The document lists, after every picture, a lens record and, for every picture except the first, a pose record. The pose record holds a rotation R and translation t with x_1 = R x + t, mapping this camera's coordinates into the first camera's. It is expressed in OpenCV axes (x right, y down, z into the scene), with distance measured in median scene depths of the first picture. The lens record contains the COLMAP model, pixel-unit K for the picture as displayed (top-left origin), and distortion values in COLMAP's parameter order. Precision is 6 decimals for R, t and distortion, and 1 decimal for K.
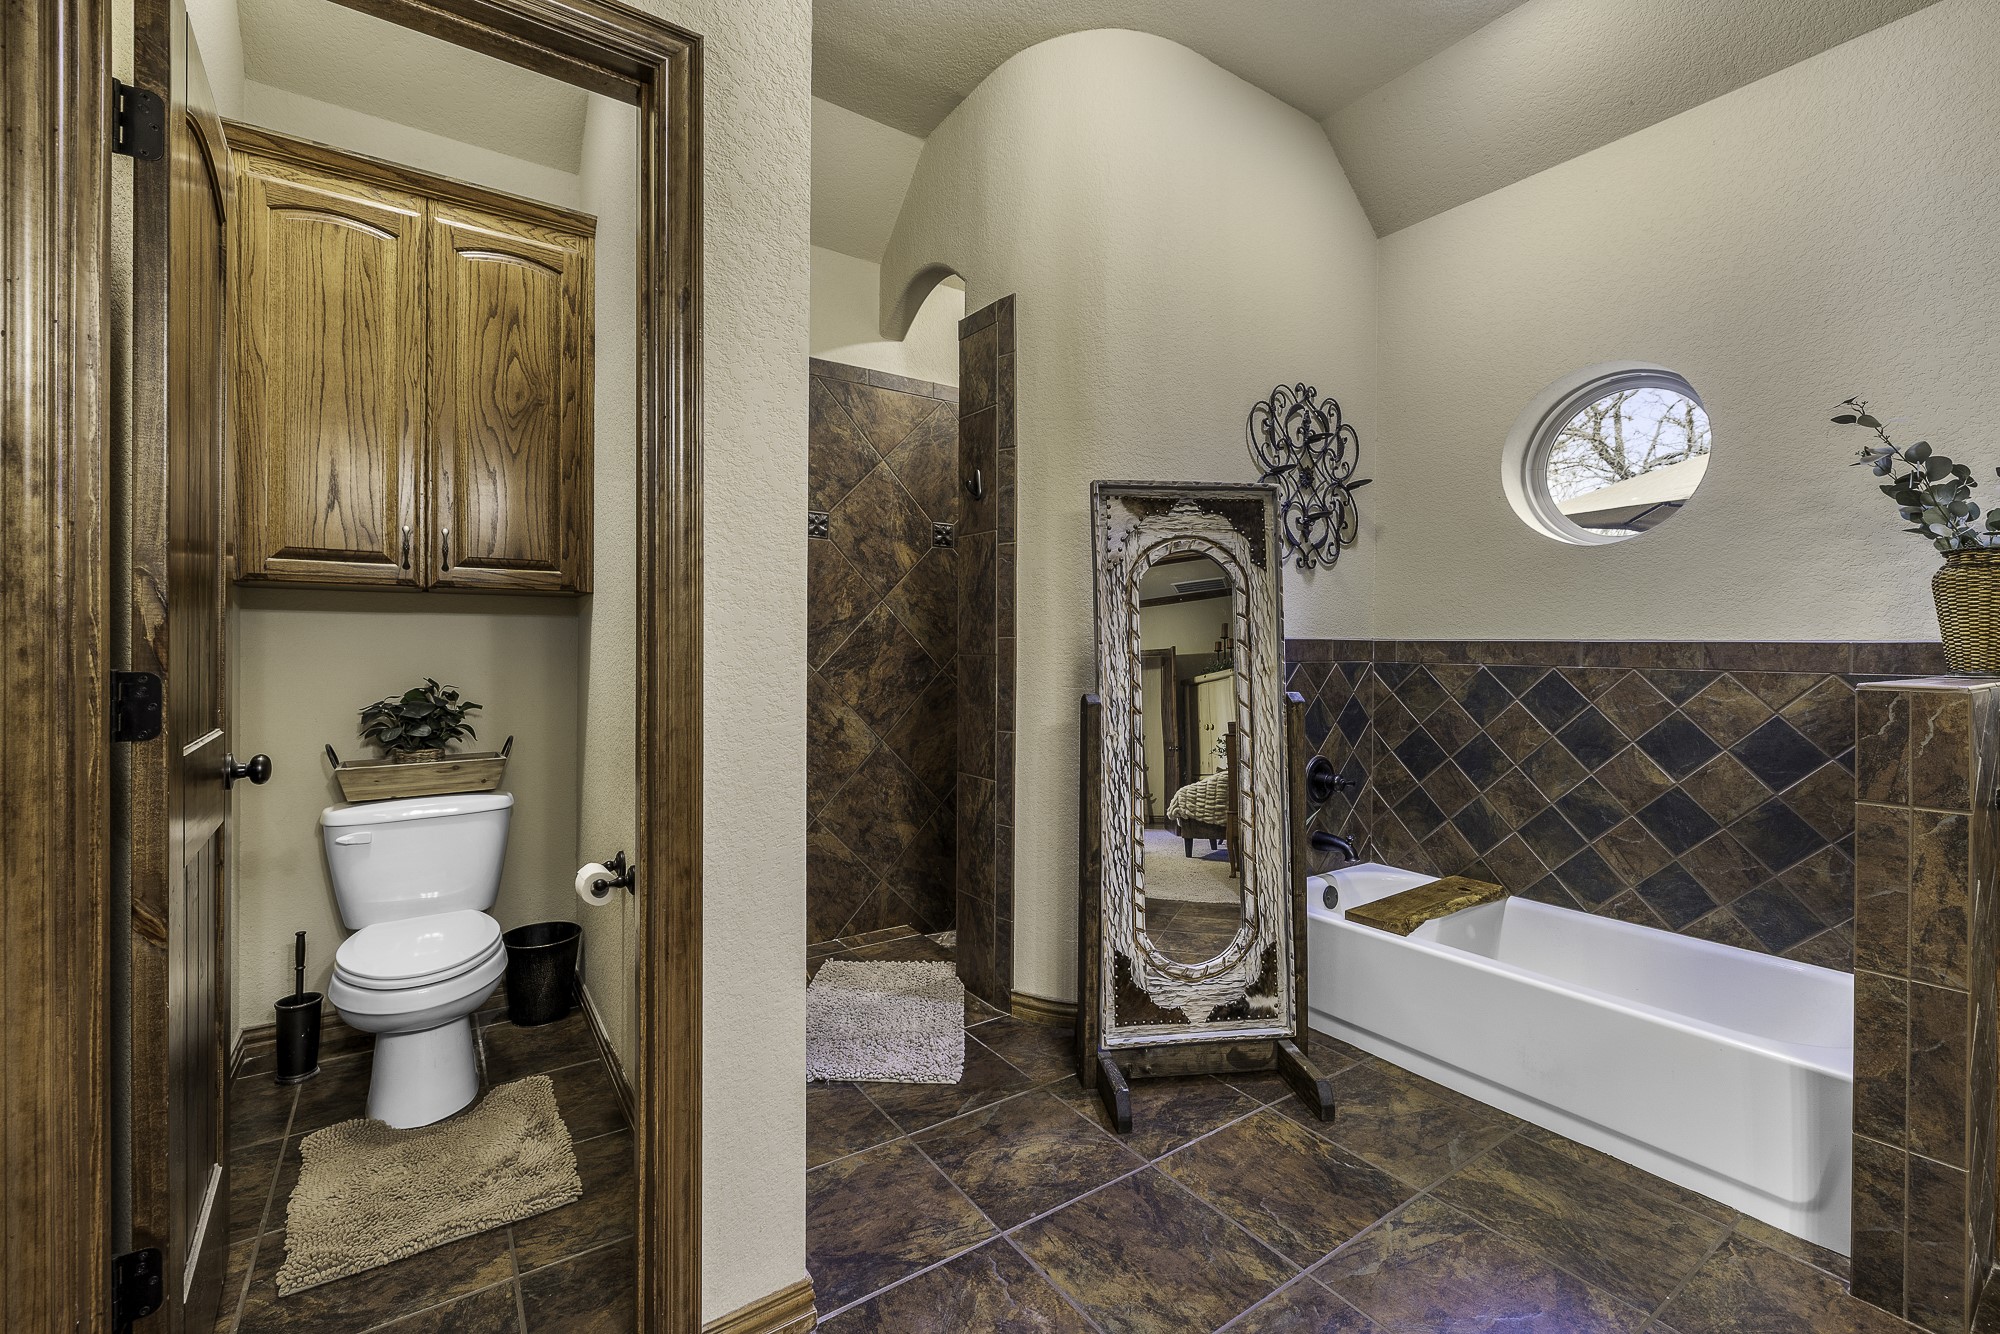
lens RADIAL K [[854.9, 0, 1011.3], [0, 854.9, 648.9], [0, 0, 1]] dist [-0.000229, 0.000312]
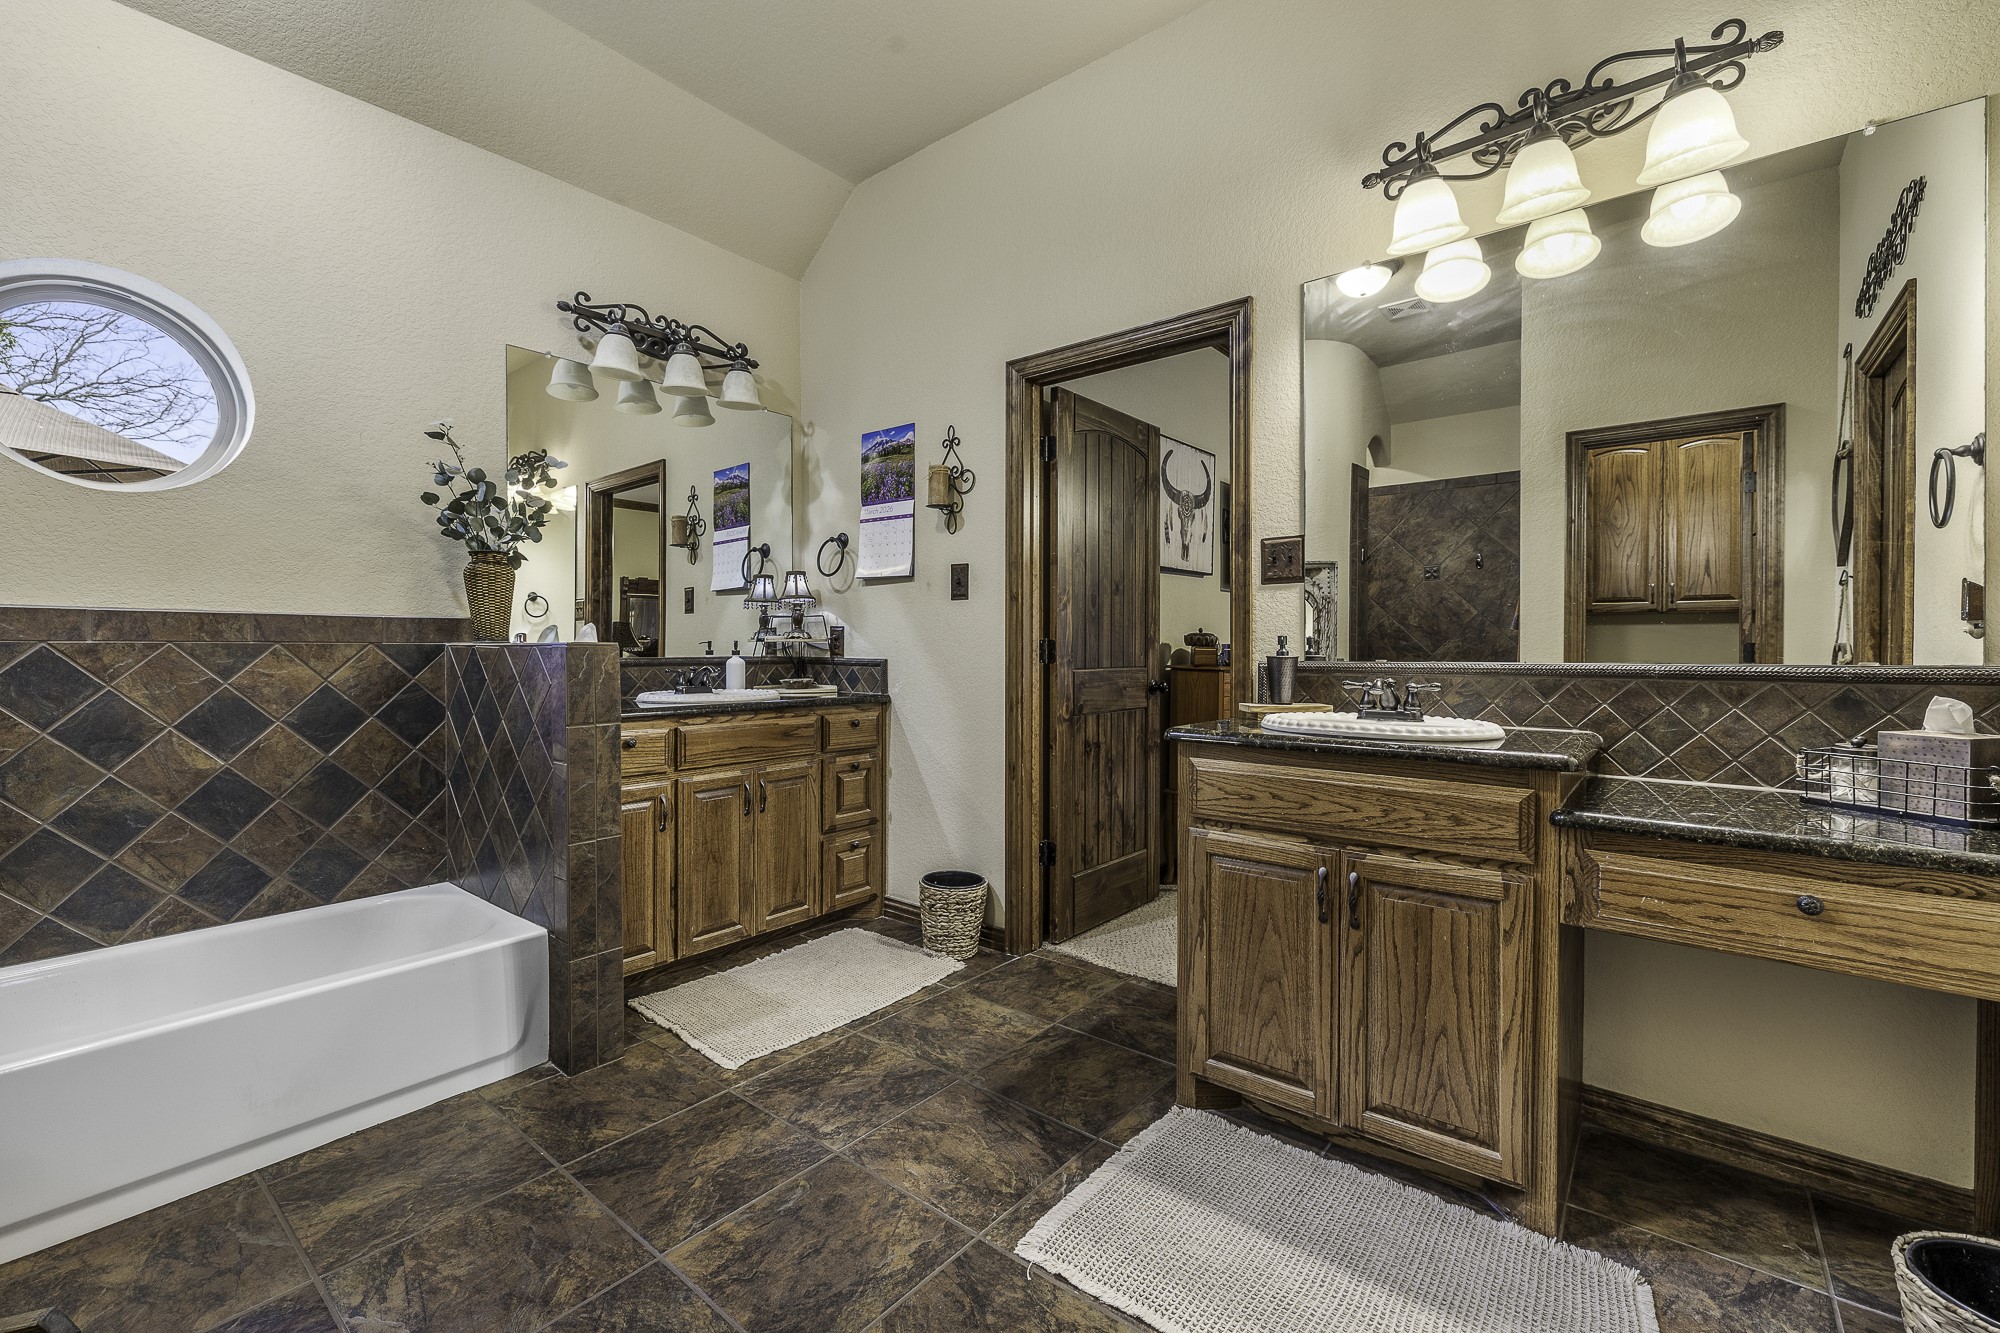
lens RADIAL K [[819.0, 0, 1006.8], [0, 819.0, 655.3], [0, 0, 1]] dist [0.000447, -0.000050]
pose [[-0.269129, -0.018331, 0.962930, -0.322398], [0.003234, 0.999796, 0.019937, 0.023793], [-0.963099, 0.008479, -0.269015, 0.430471]]
